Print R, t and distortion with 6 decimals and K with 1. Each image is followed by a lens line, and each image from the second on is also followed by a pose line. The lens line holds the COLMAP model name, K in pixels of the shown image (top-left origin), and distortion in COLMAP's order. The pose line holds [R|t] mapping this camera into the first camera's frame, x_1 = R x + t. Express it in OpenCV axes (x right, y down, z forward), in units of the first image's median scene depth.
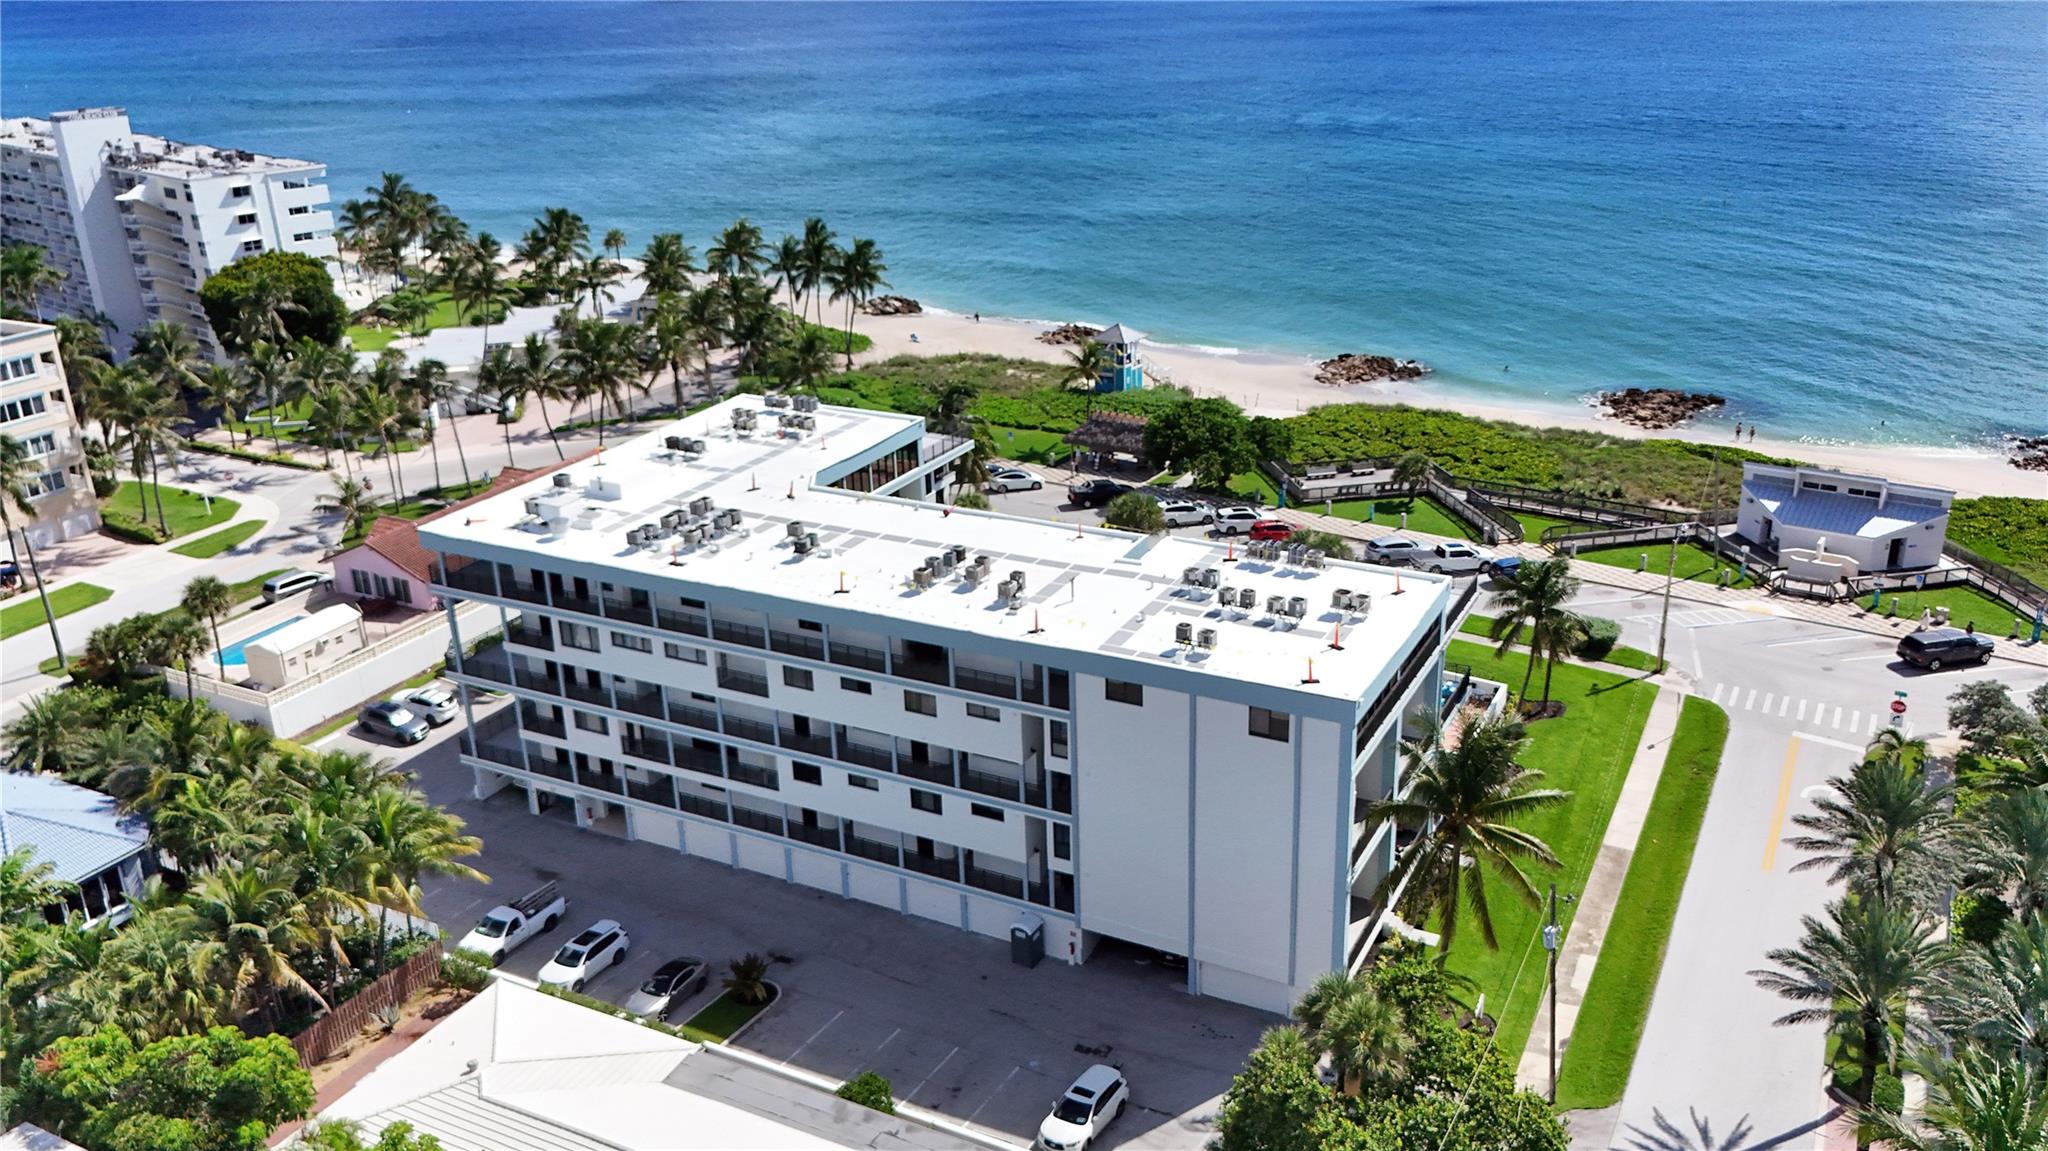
lens RADIAL K [[1708.2, 0, 1023.4], [0, 1708.2, 571.6], [0, 0, 1]] dist [0.006523, 0.000243]
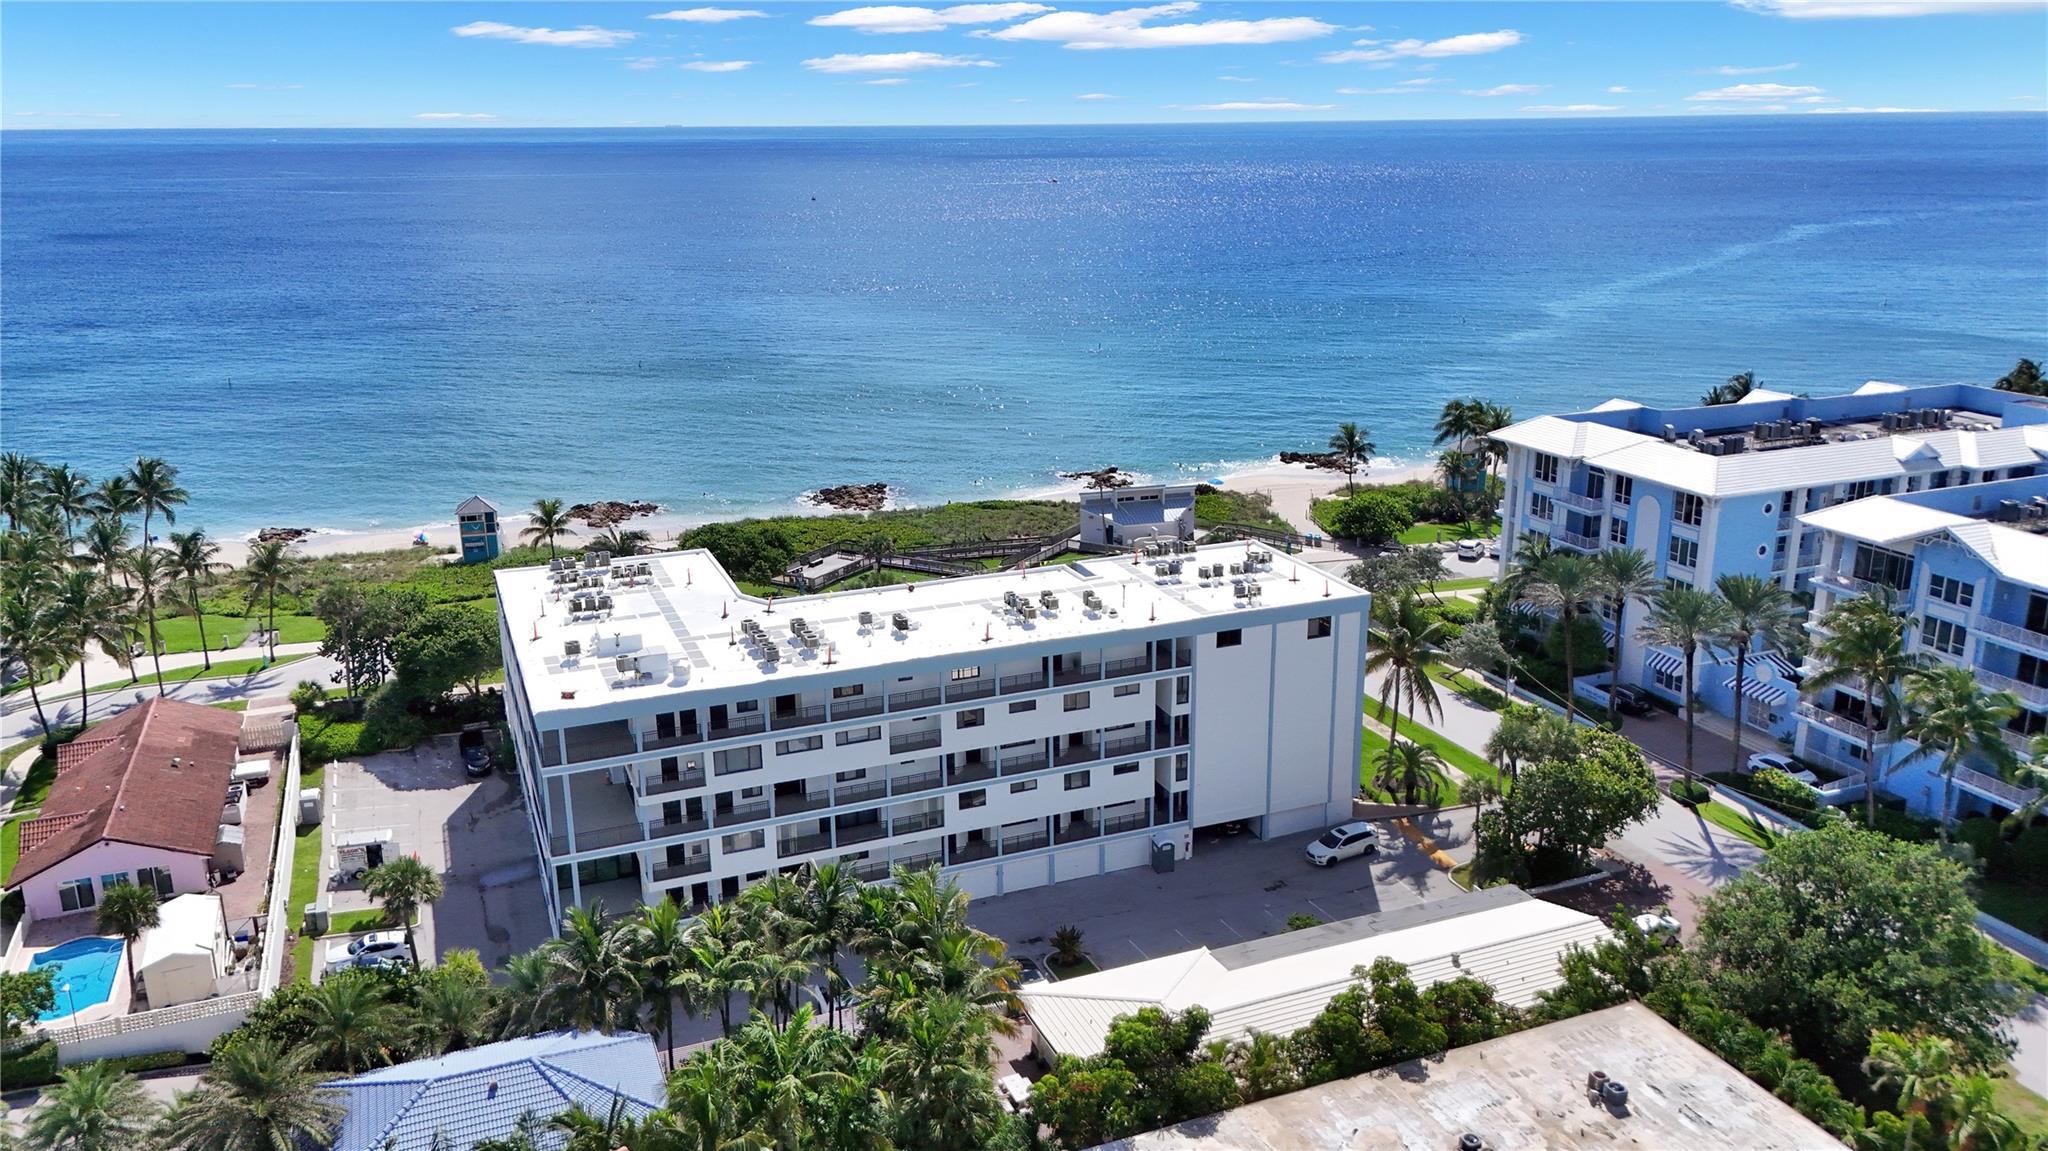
lens RADIAL K [[1509.7, 0, 1022.9], [0, 1509.7, 578.6], [0, 0, 1]] dist [-0.002163, 0.000042]
pose [[0.644437, -0.195001, 0.739375, -0.896362], [0.271226, 0.962358, 0.017410, -0.042712], [-0.714939, 0.189318, 0.673069, 0.234834]]
